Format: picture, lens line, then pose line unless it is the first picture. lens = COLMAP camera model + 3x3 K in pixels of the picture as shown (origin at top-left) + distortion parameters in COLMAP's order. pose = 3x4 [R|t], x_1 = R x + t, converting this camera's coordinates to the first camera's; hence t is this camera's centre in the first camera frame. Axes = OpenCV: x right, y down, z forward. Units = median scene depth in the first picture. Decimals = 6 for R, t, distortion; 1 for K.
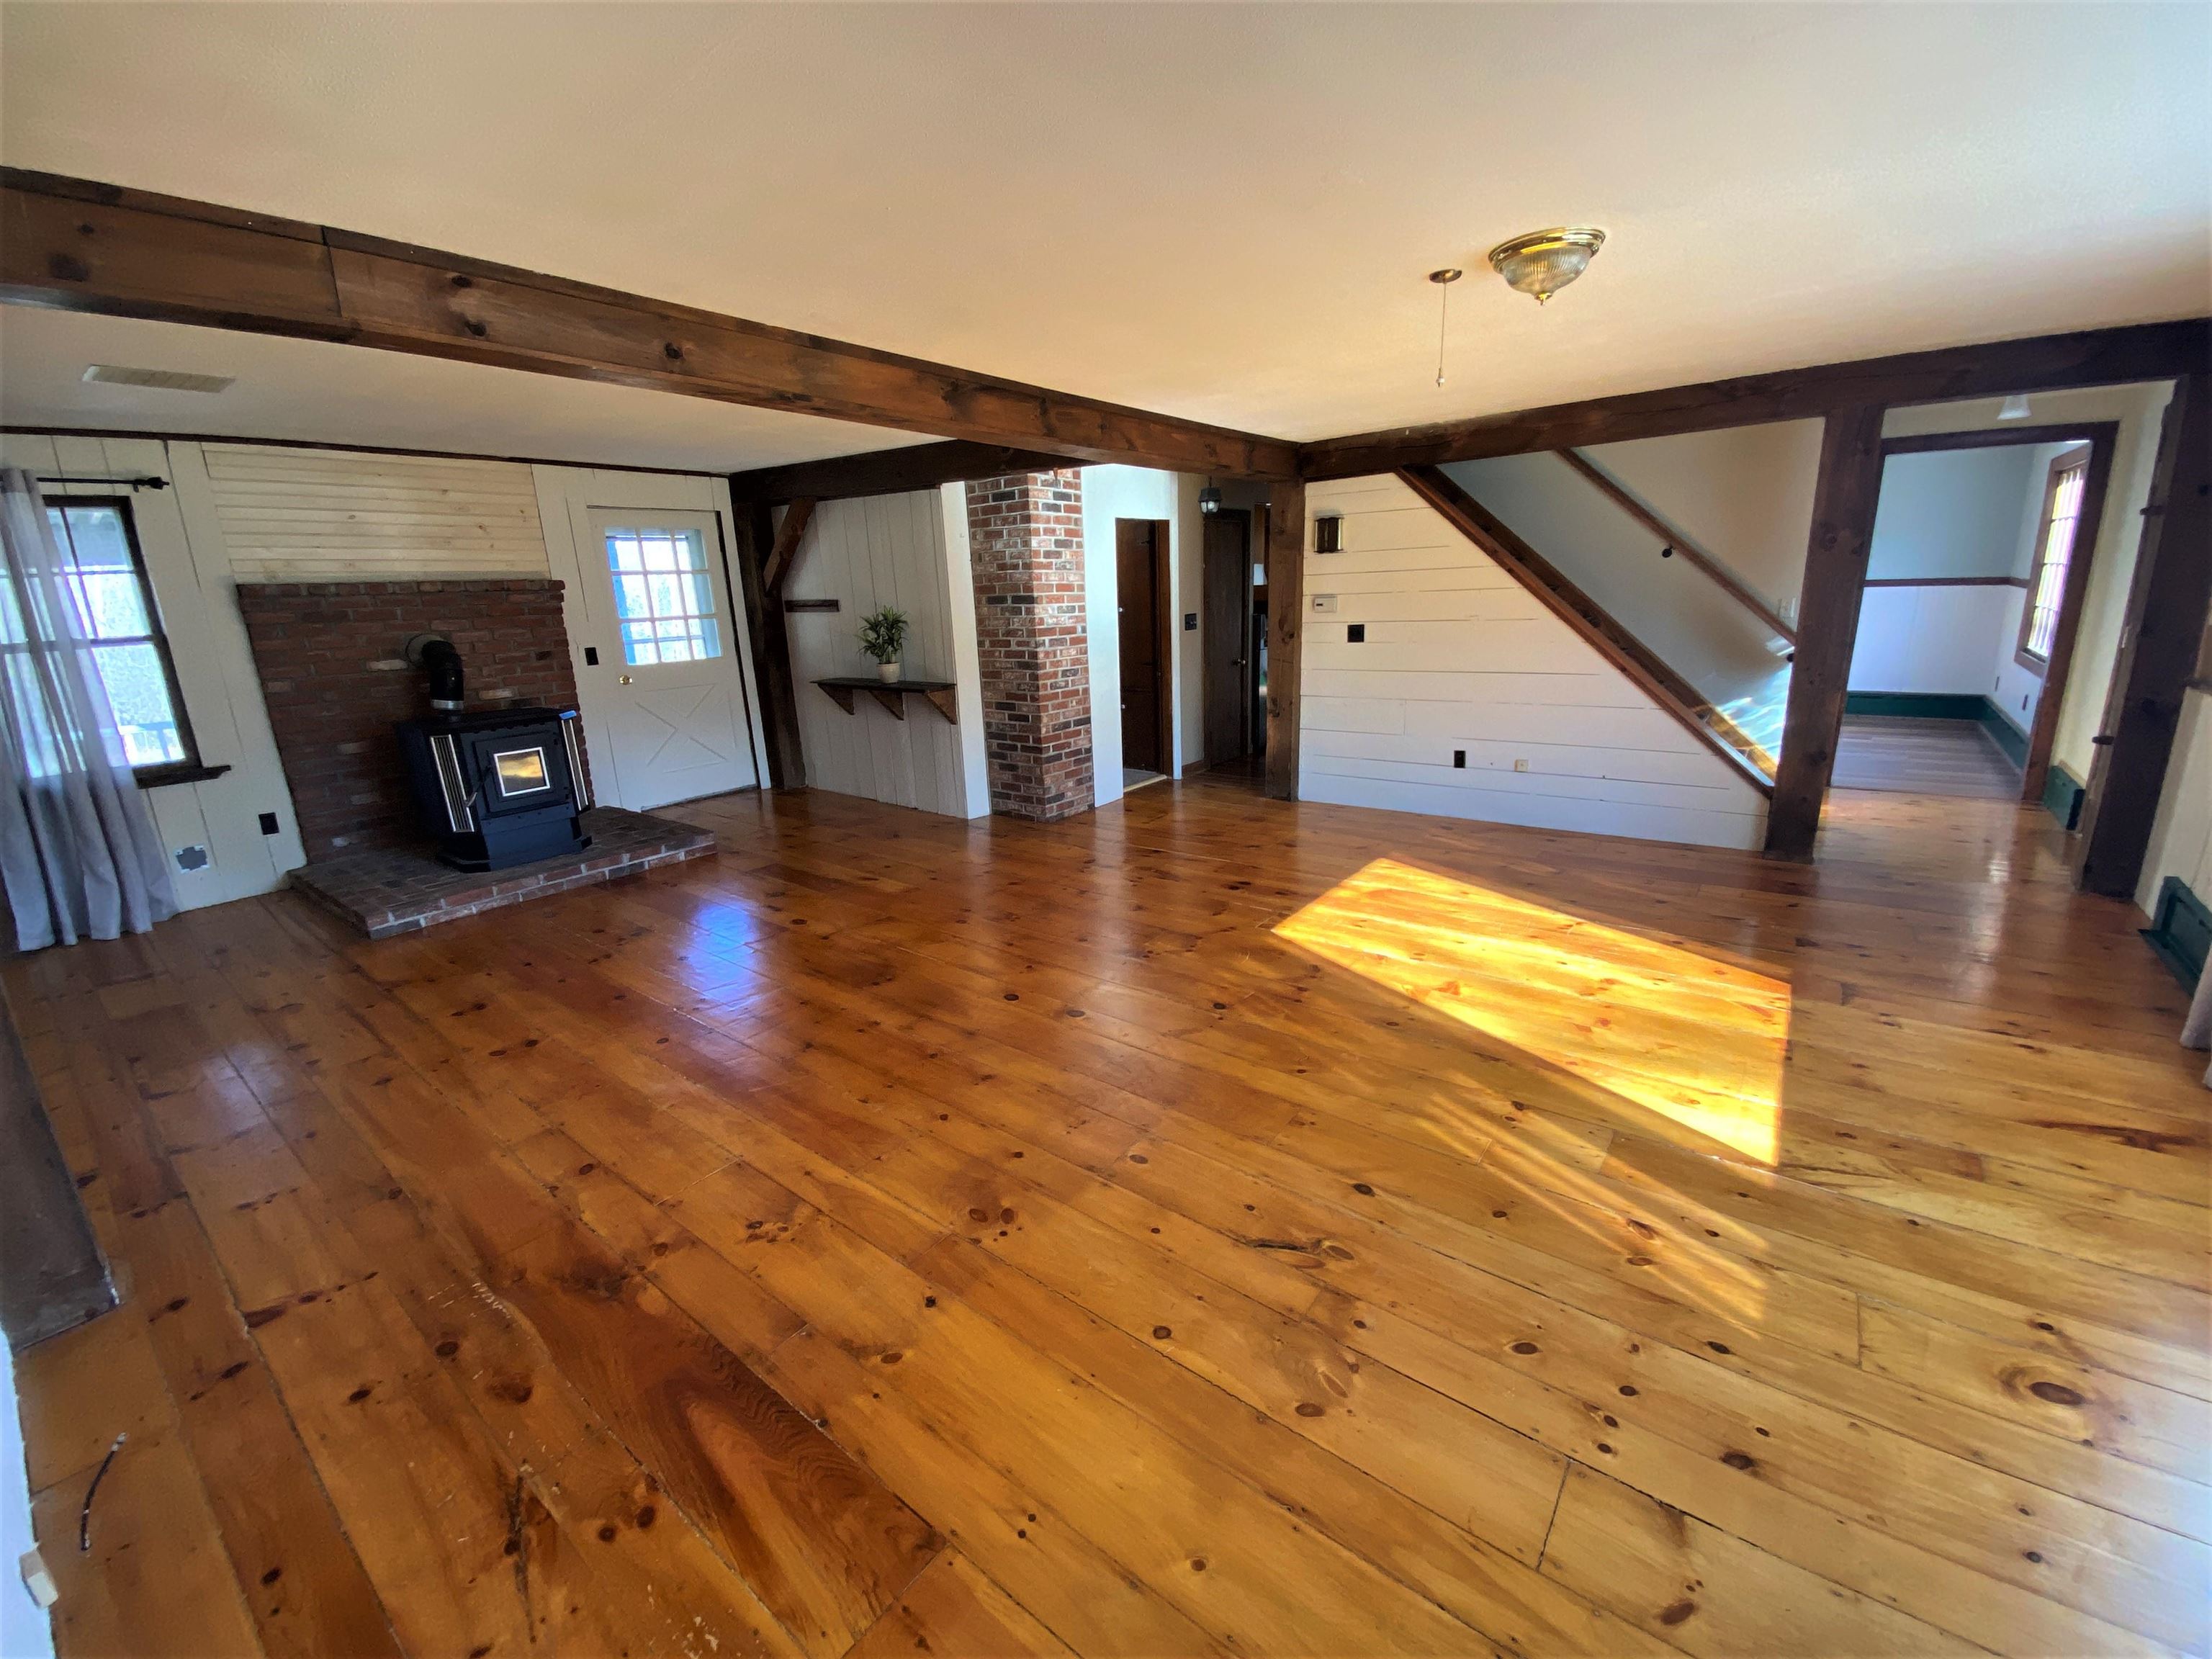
lens RADIAL K [[887.1, 0, 1113.2], [0, 887.1, 835.2], [0, 0, 1]] dist [0.039454, -0.027196]
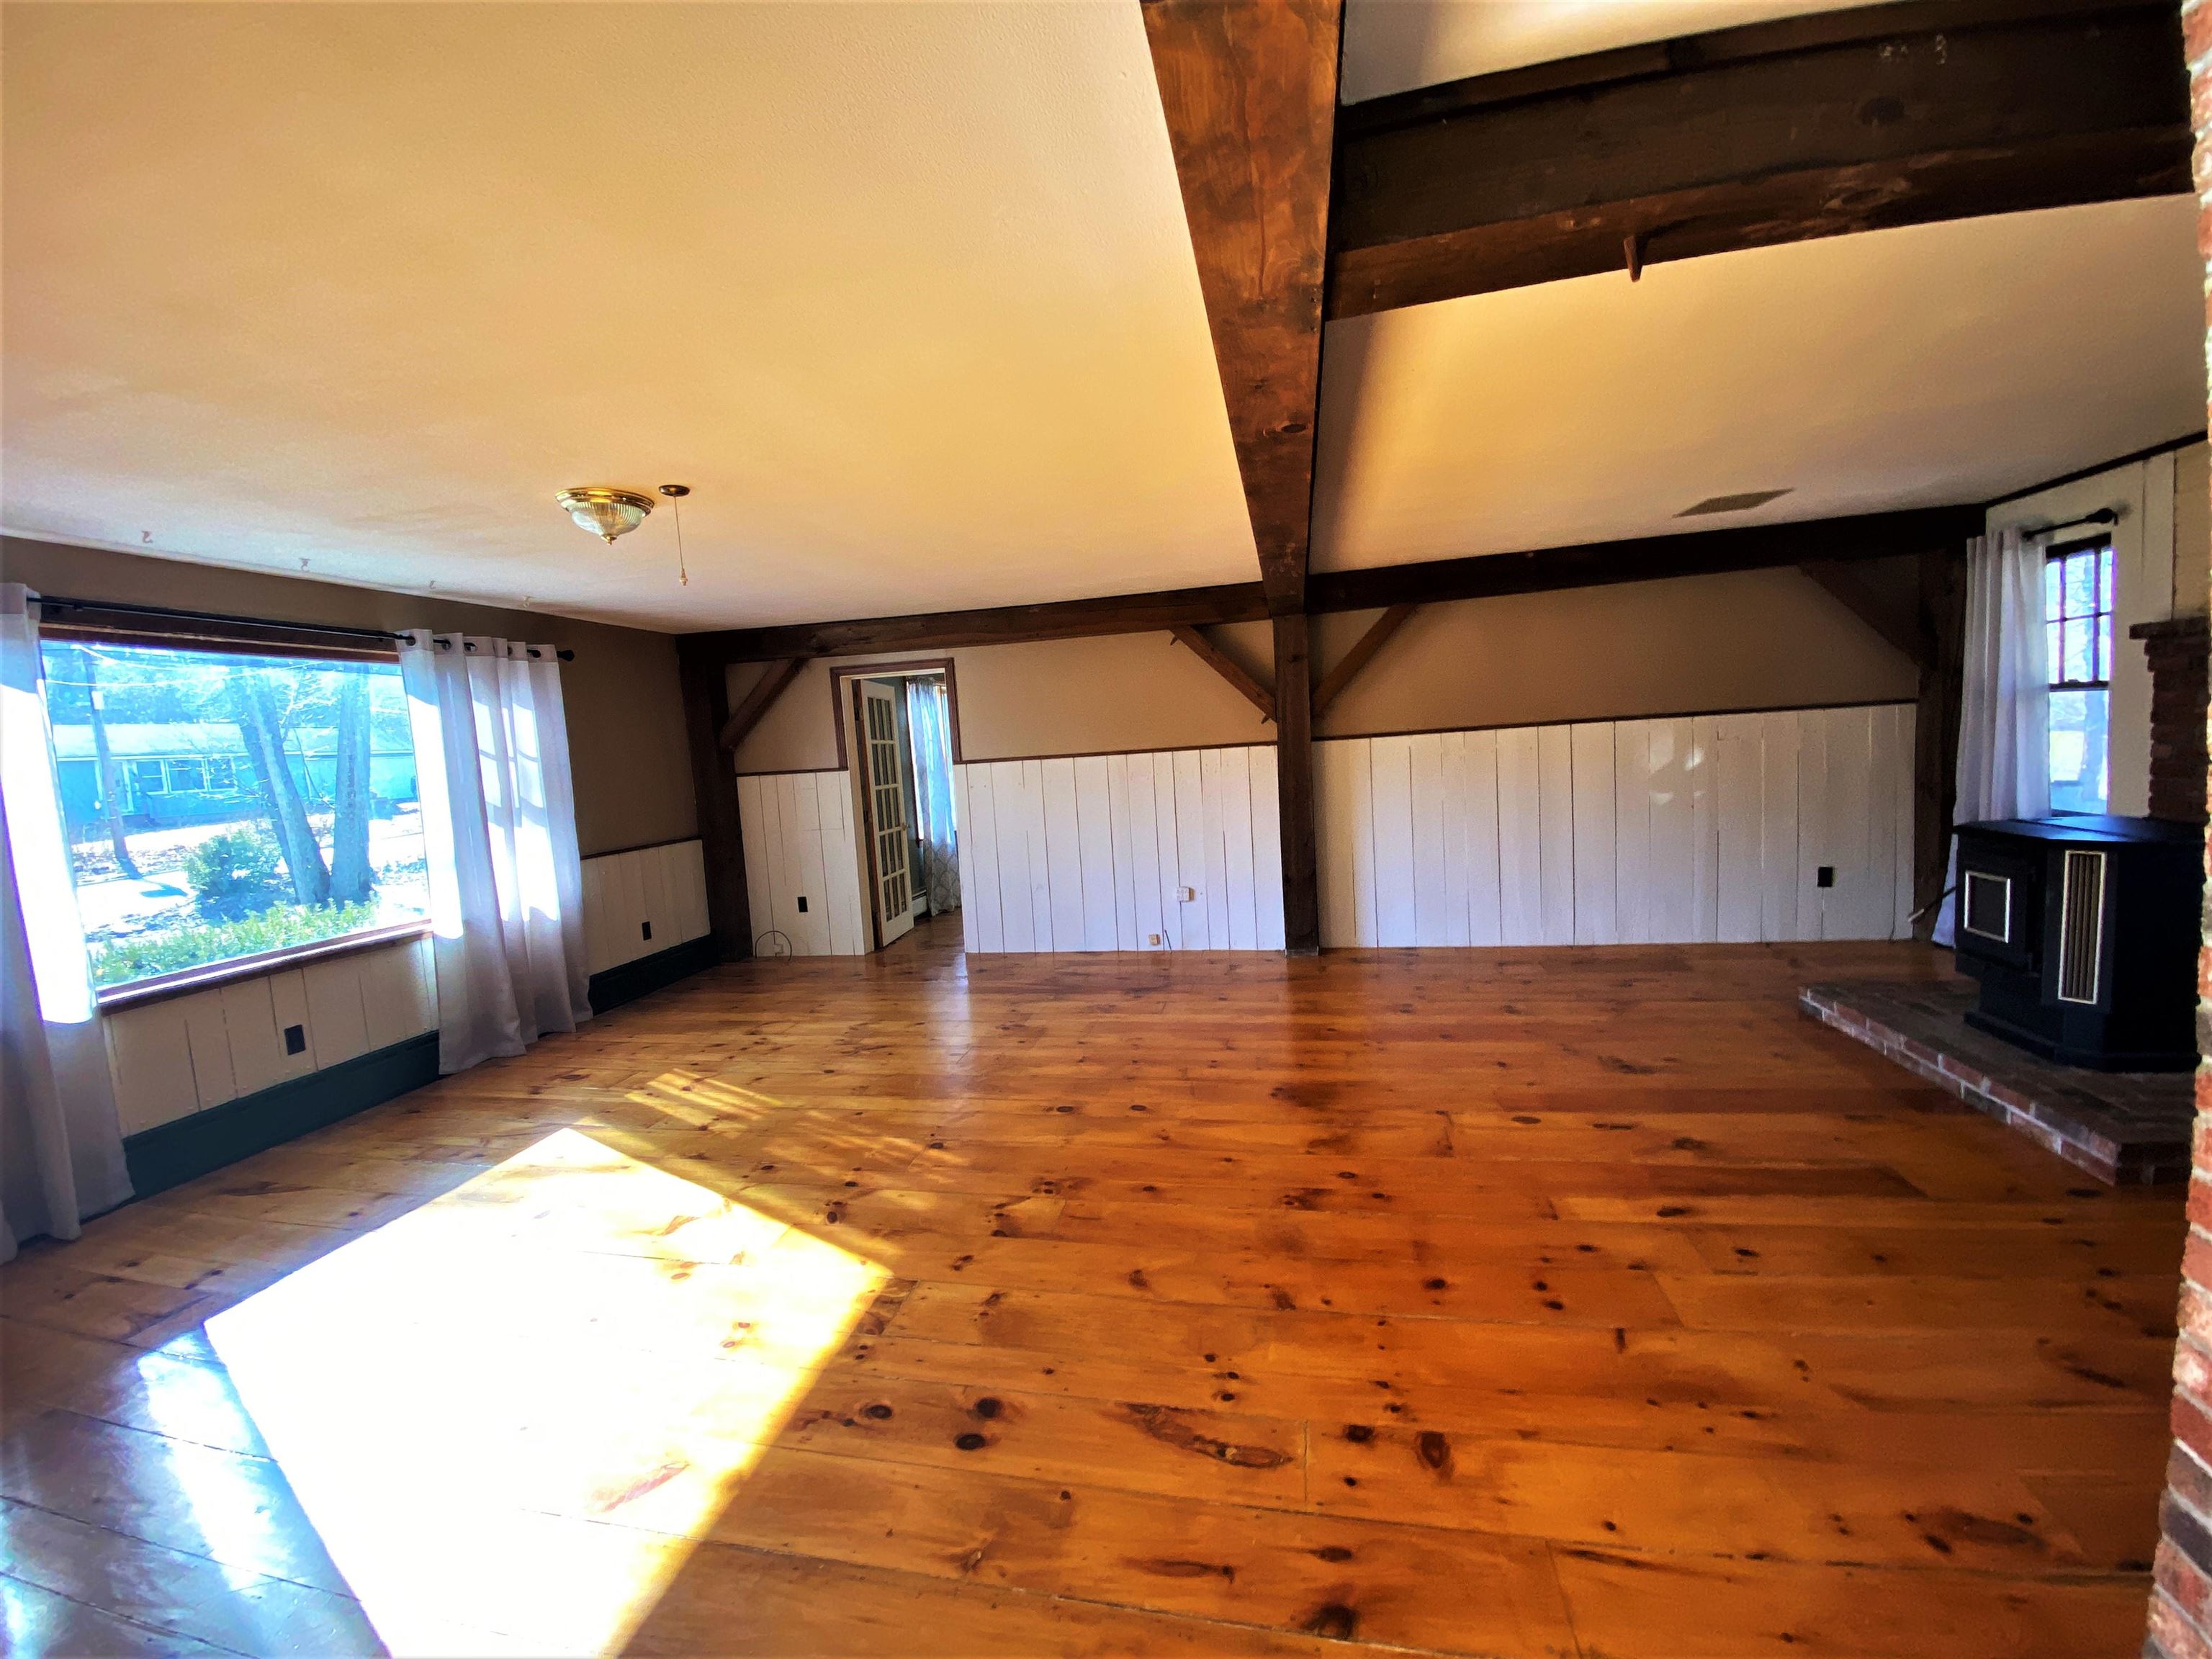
lens RADIAL K [[882.5, 0, 1107.8], [0, 882.5, 841.2], [0, 0, 1]] dist [0.036426, -0.023992]
pose [[-0.898935, 0.139206, -0.415377, 0.221961], [-0.020966, 0.933413, 0.358190, -0.349648], [0.437580, 0.330698, -0.836159, 1.272454]]
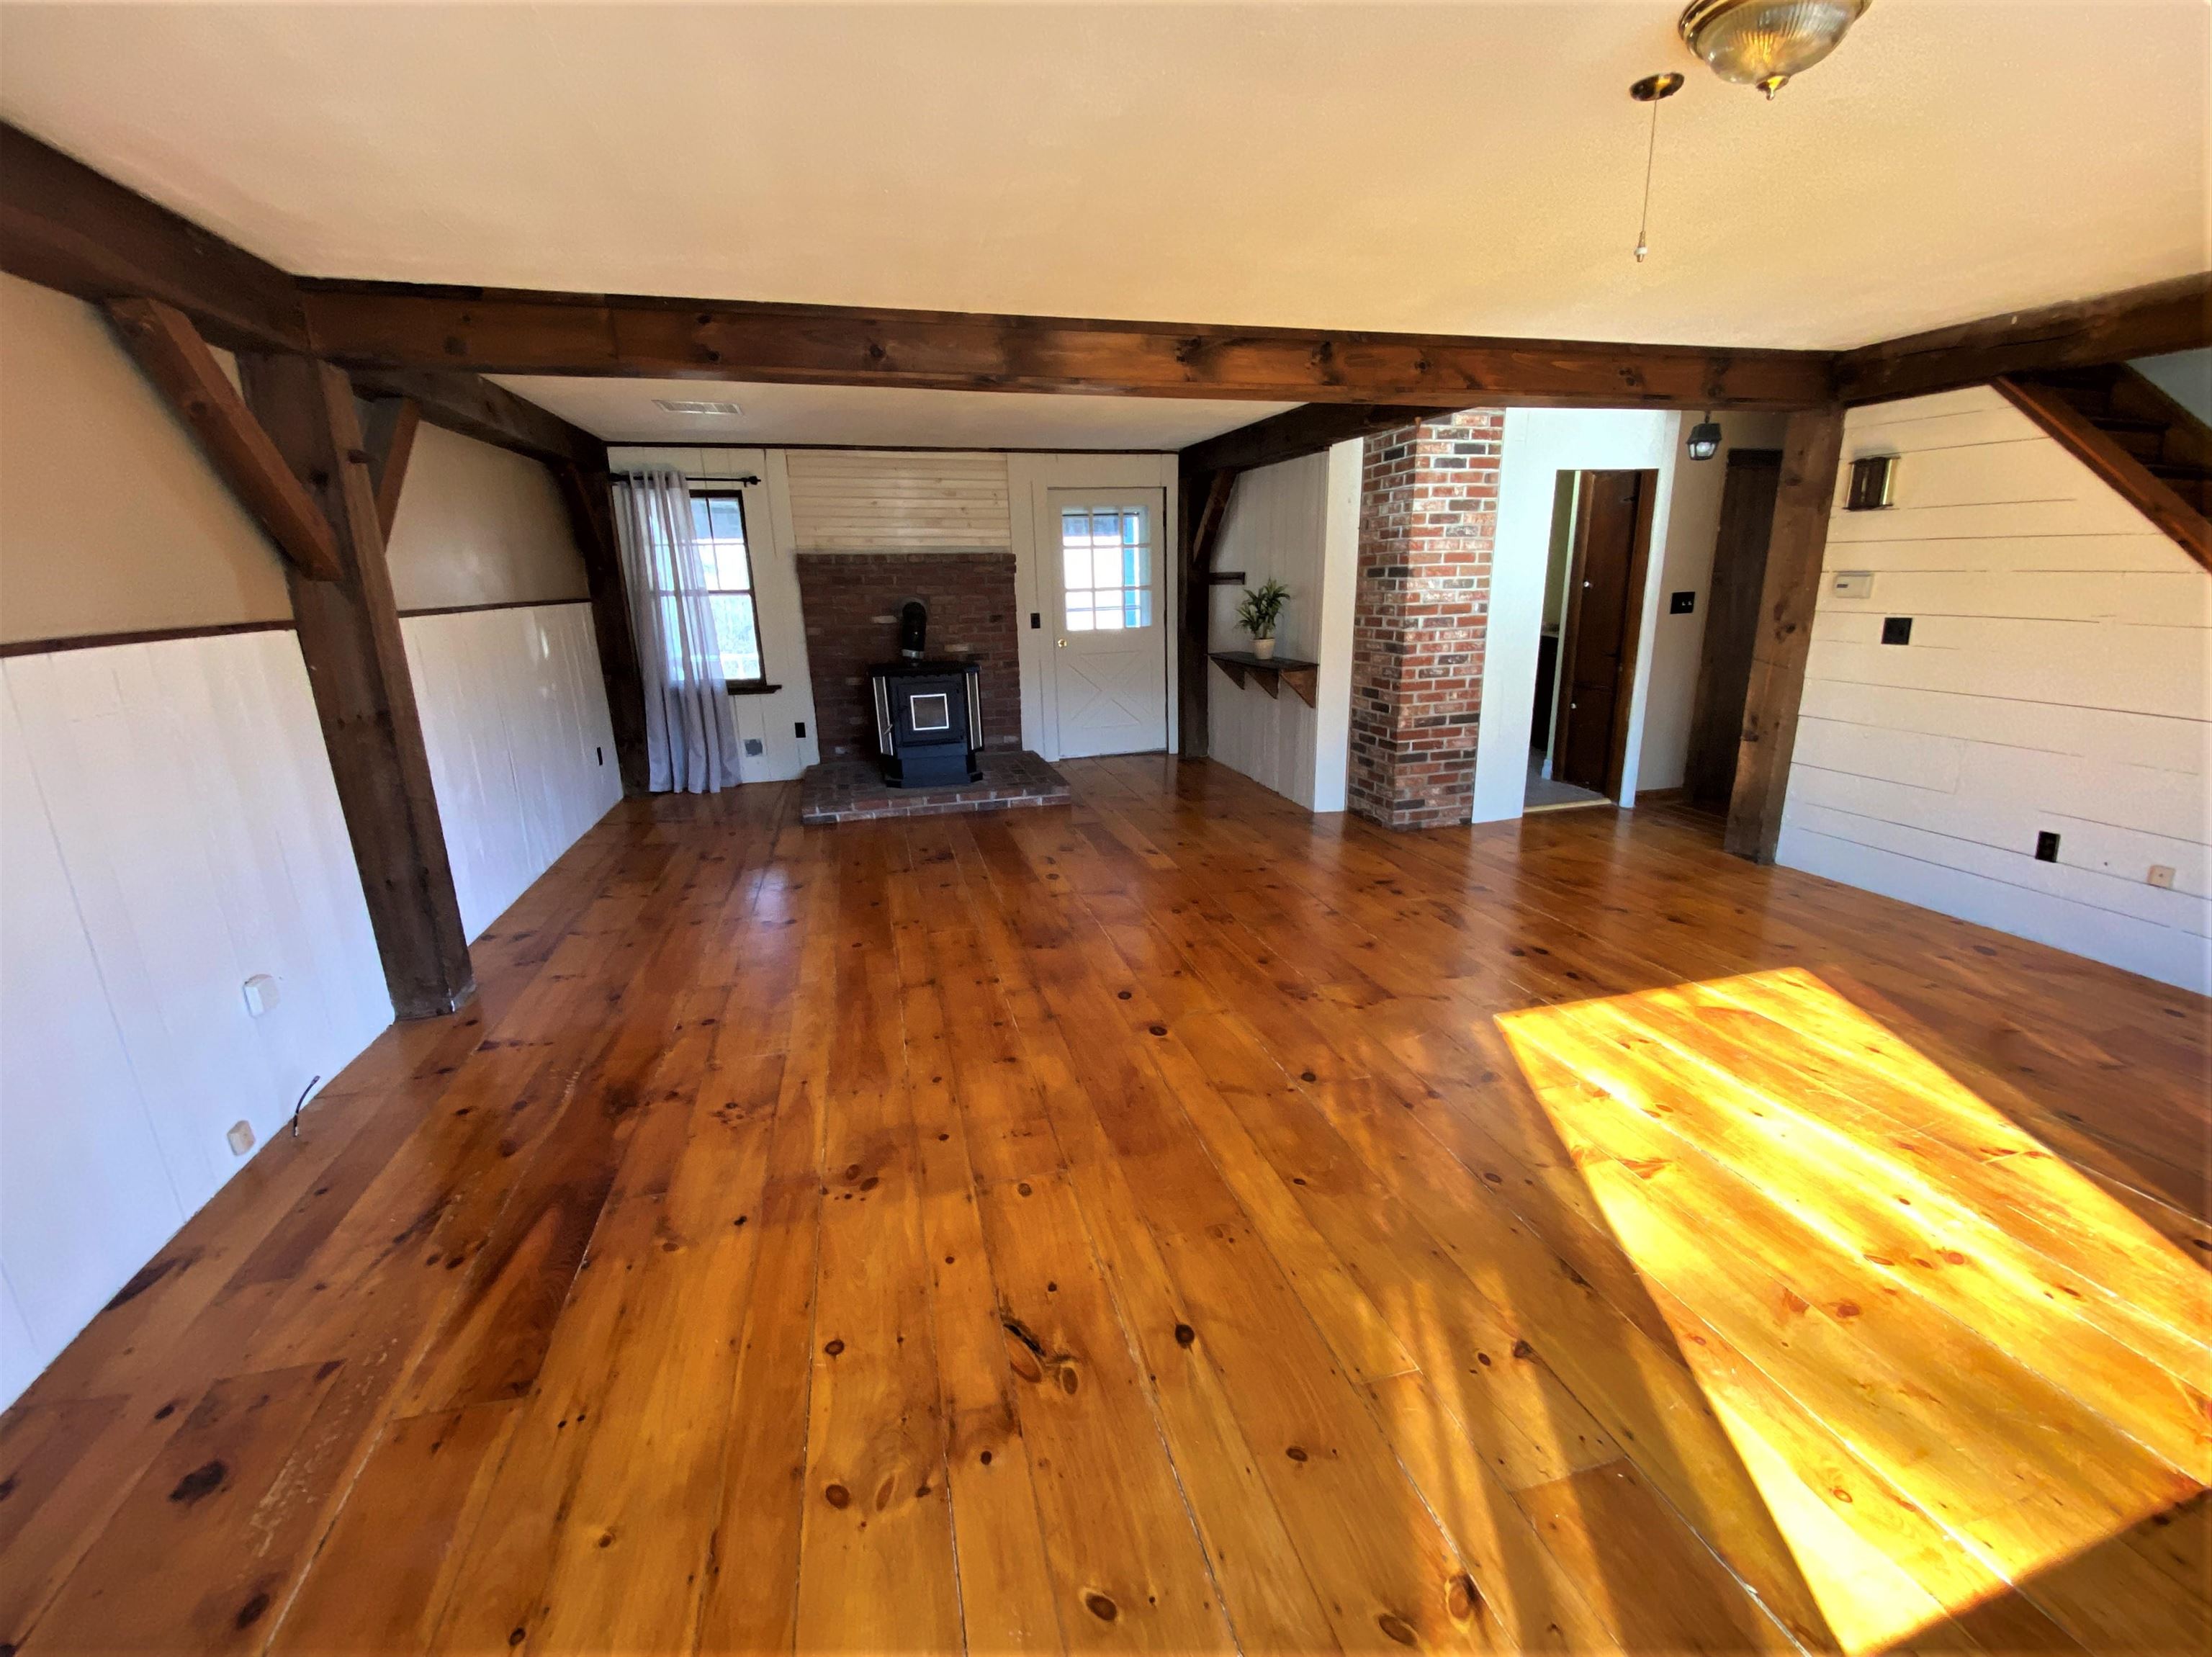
lens RADIAL K [[923.7, 0, 1106.0], [0, 923.7, 828.5], [0, 0, 1]] dist [0.044011, -0.037002]
pose [[0.791996, 0.174179, -0.585153, 0.301770], [-0.165377, 0.983813, 0.069010, -0.041699], [0.587701, 0.042115, 0.807981, 0.134066]]
